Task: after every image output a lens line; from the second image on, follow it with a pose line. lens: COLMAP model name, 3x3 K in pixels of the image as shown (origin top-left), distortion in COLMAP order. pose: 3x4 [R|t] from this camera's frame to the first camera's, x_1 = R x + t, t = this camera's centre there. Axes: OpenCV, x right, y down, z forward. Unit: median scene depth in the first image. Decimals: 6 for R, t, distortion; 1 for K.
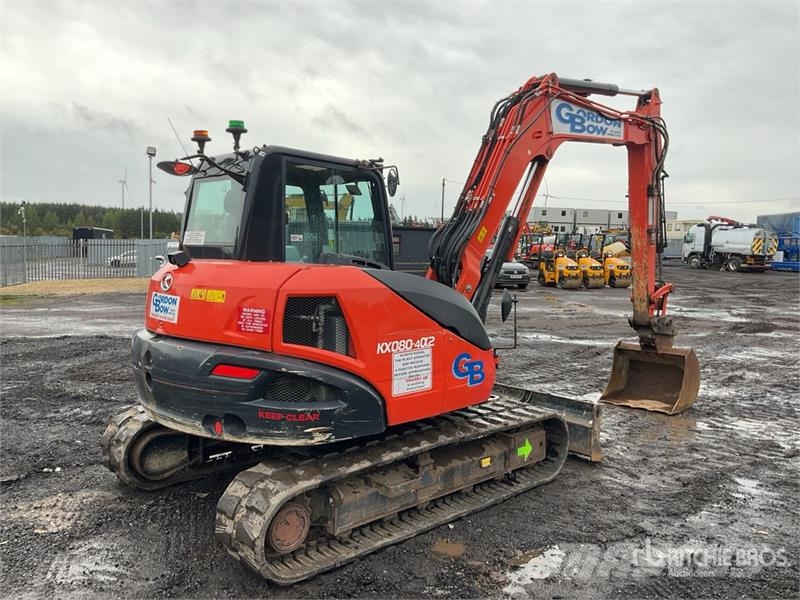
lens RADIAL K [[658.8, 0, 398.8], [0, 658.8, 297.3], [0, 0, 1]] dist [0.101688, -0.181235]
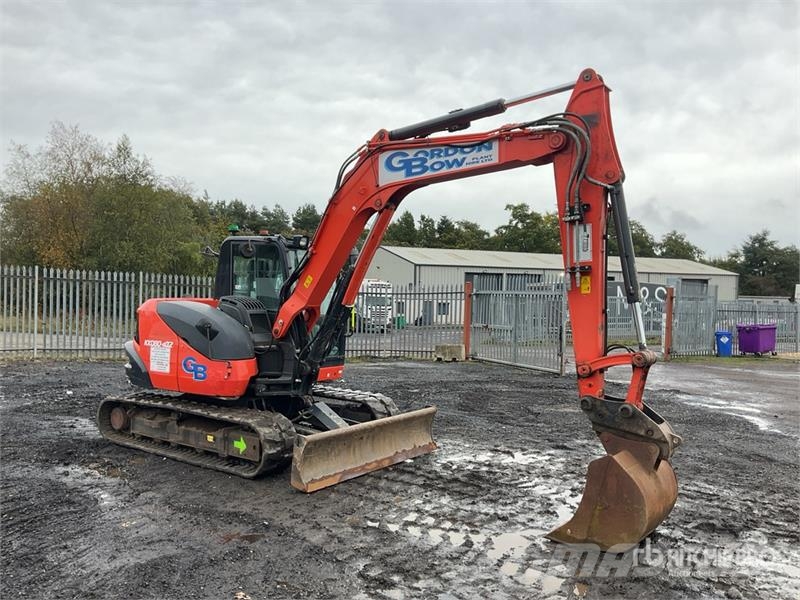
lens RADIAL K [[658.8, 0, 398.8], [0, 658.8, 297.3], [0, 0, 1]] dist [0.101688, -0.181235]
pose [[0.194768, -0.011773, -0.980779, 2.036458], [-0.094751, 0.995026, -0.030761, -0.063708], [0.976262, 0.098921, 0.192684, 1.358427]]
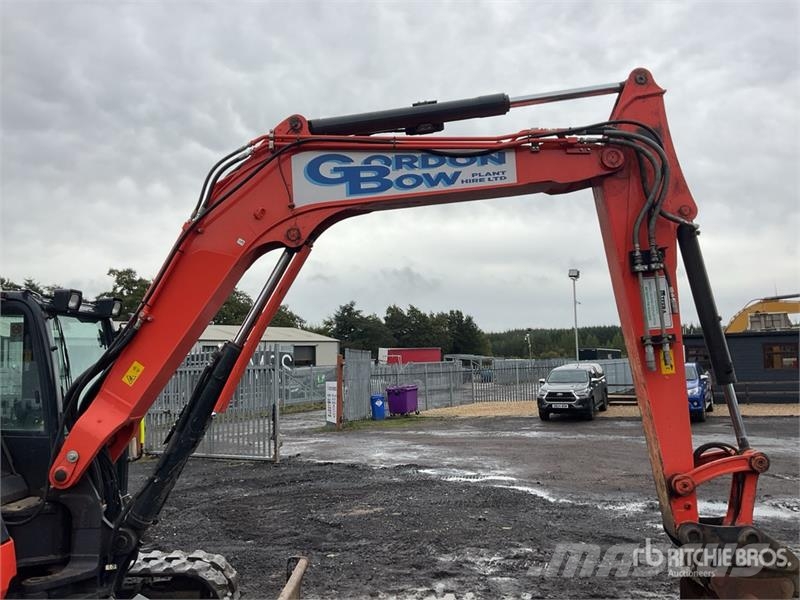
lens RADIAL K [[658.8, 0, 398.8], [0, 658.8, 297.3], [0, 0, 1]] dist [0.101688, -0.181235]
pose [[0.709871, -0.107255, -0.696117, 1.170677], [-0.015768, 0.985670, -0.167947, -0.091389], [0.704155, 0.130197, 0.698008, 1.031570]]
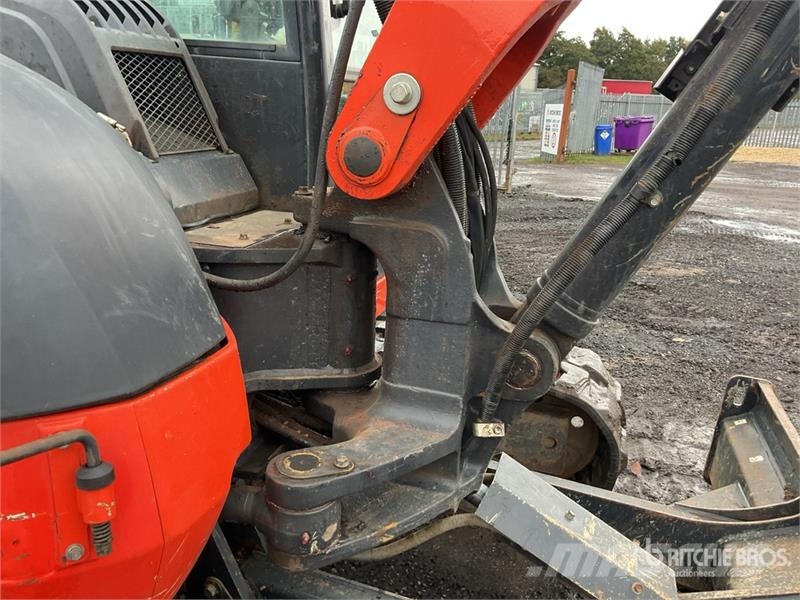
lens RADIAL K [[660.2, 0, 400.0], [0, 660.2, 300.0], [0, 0, 1]] dist [0.099153, -0.186894]
pose [[0.500808, 0.255258, -0.827064, 0.404175], [-0.093320, 0.965880, 0.241594, -0.004244], [0.860513, -0.043810, 0.507541, 1.252725]]
